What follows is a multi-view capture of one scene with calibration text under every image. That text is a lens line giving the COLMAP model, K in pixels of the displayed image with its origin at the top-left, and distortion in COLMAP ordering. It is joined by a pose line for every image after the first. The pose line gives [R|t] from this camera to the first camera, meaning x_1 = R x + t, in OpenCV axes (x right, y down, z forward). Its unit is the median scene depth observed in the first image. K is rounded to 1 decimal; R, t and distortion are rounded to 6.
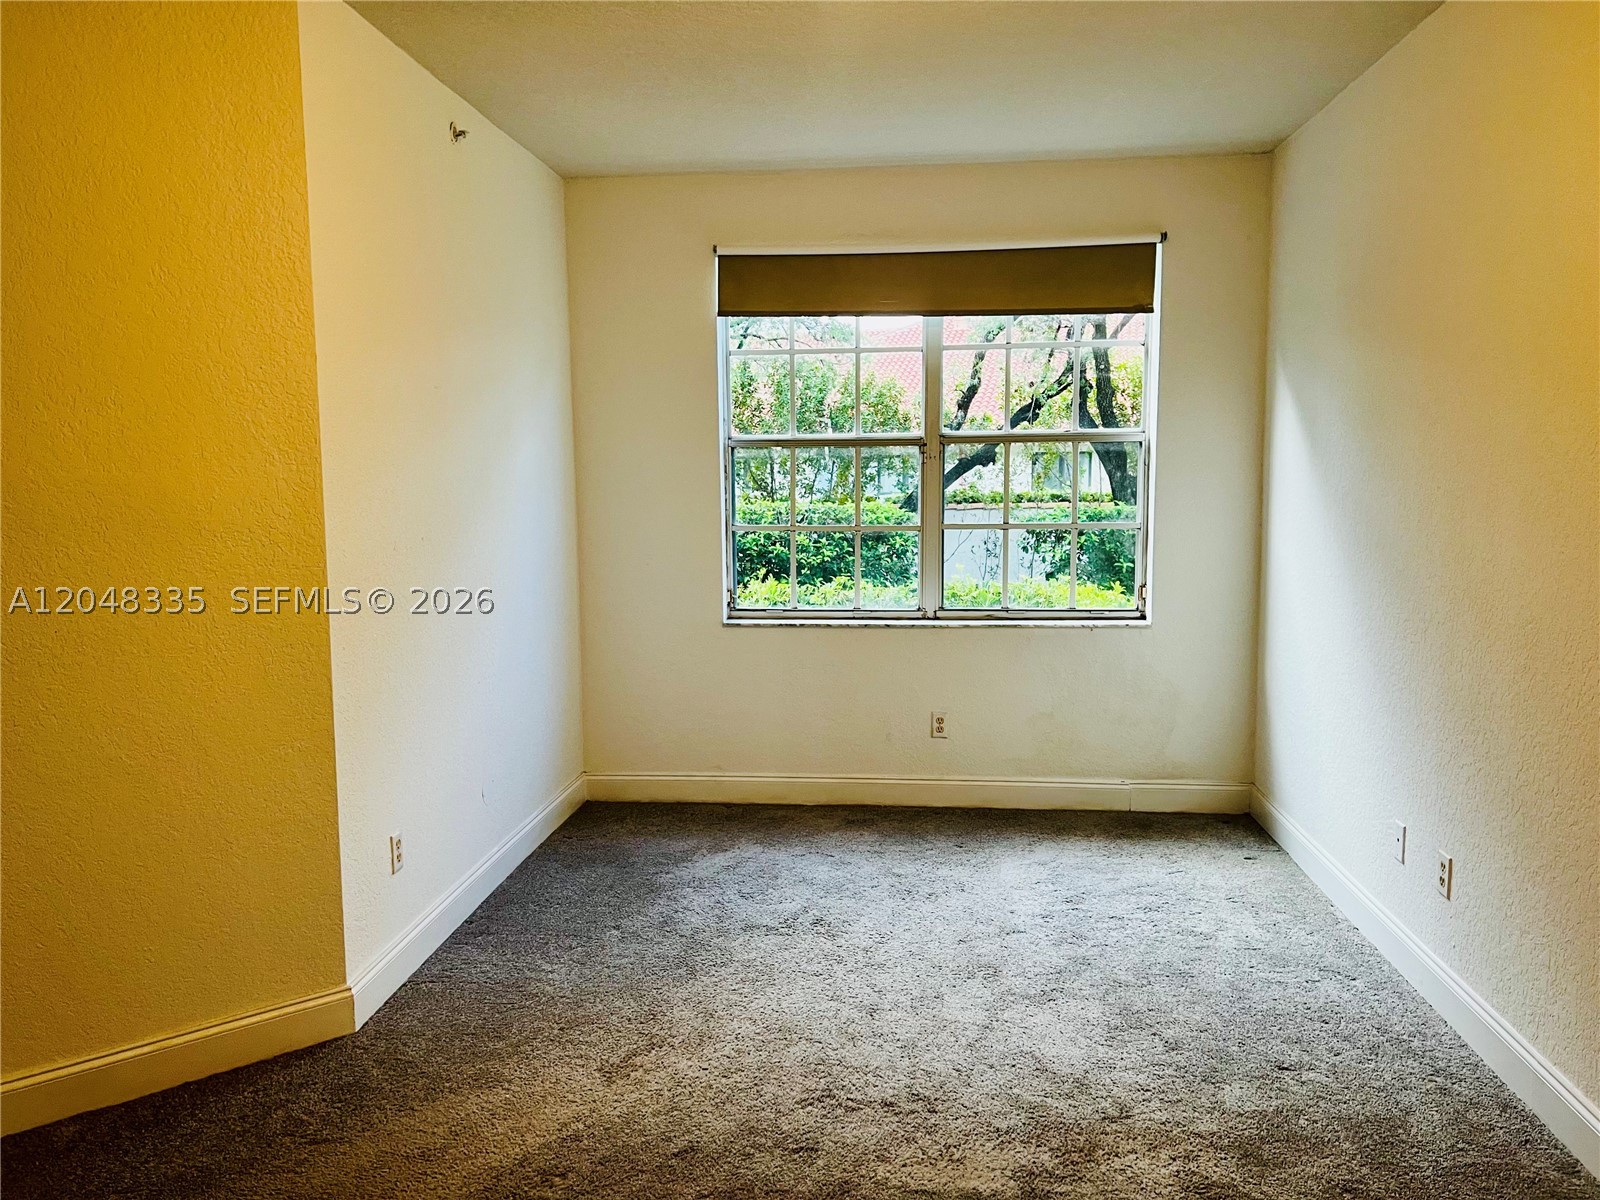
lens RADIAL K [[1205.3, 0, 802.7], [0, 1205.3, 601.7], [0, 0, 1]] dist [0.042219, -0.016565]
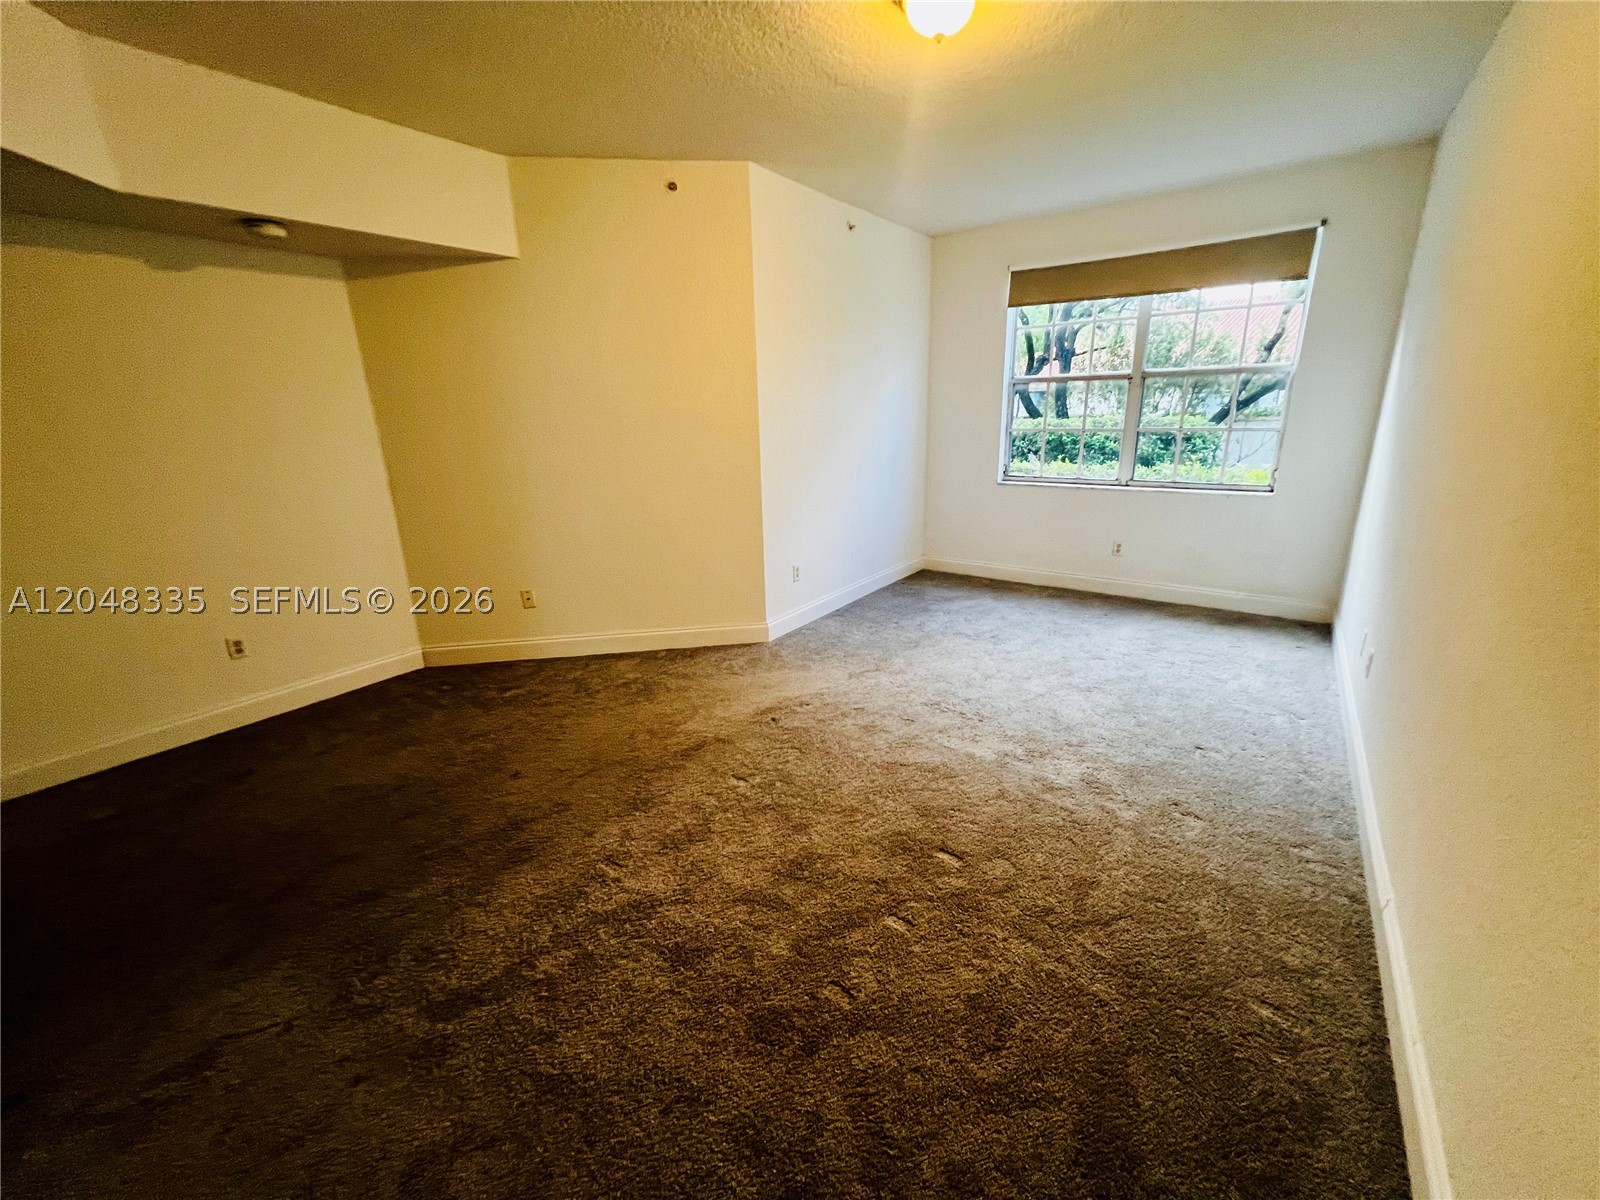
lens RADIAL K [[644.9, 0, 797.3], [0, 644.9, 592.9], [0, 0, 1]] dist [0.003656, 0.000159]
pose [[0.856440, 0.130580, -0.499460, 0.220997], [-0.037311, 0.980608, 0.192395, 0.005296], [0.514897, -0.146140, 0.844704, -0.031550]]
